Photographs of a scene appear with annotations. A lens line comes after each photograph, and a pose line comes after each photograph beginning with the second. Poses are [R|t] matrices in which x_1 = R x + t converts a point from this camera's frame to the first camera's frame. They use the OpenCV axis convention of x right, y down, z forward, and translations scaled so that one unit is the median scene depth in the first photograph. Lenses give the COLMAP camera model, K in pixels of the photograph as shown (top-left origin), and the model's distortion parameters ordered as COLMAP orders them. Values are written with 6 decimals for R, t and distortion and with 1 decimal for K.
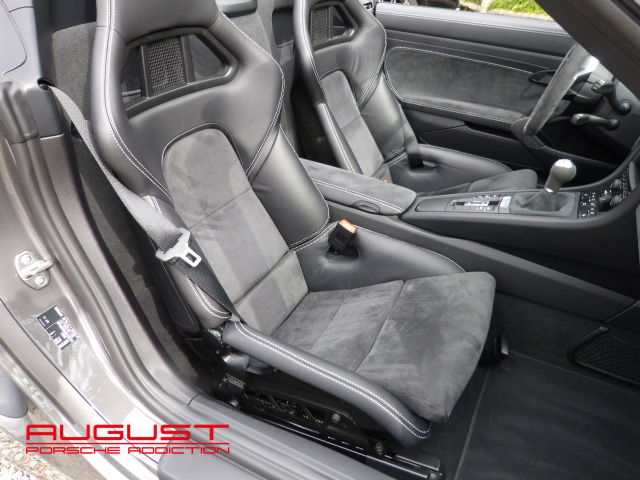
lens RADIAL K [[514.5, 0, 320.0], [0, 514.5, 240.0], [0, 0, 1]] dist [-0.005745, -0.004599]
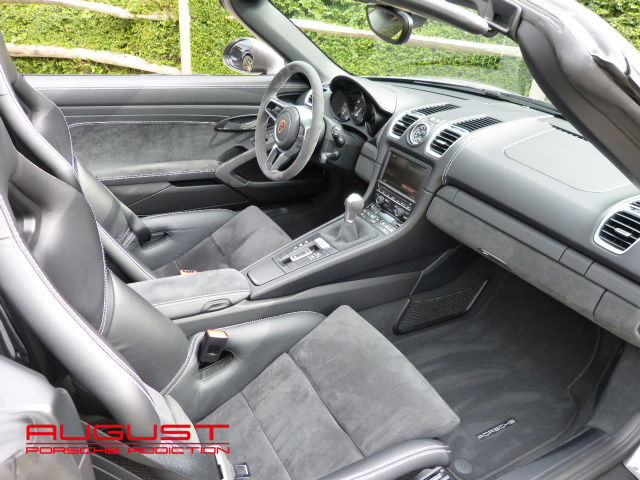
lens RADIAL K [[514.5, 0, 320.0], [0, 514.5, 240.0], [0, 0, 1]] dist [-0.005745, -0.004599]
pose [[0.547210, -0.377173, 0.747196, -0.353460], [0.381476, 0.906989, 0.178459, -0.206169], [-0.745009, 0.187383, 0.640195, 0.190742]]
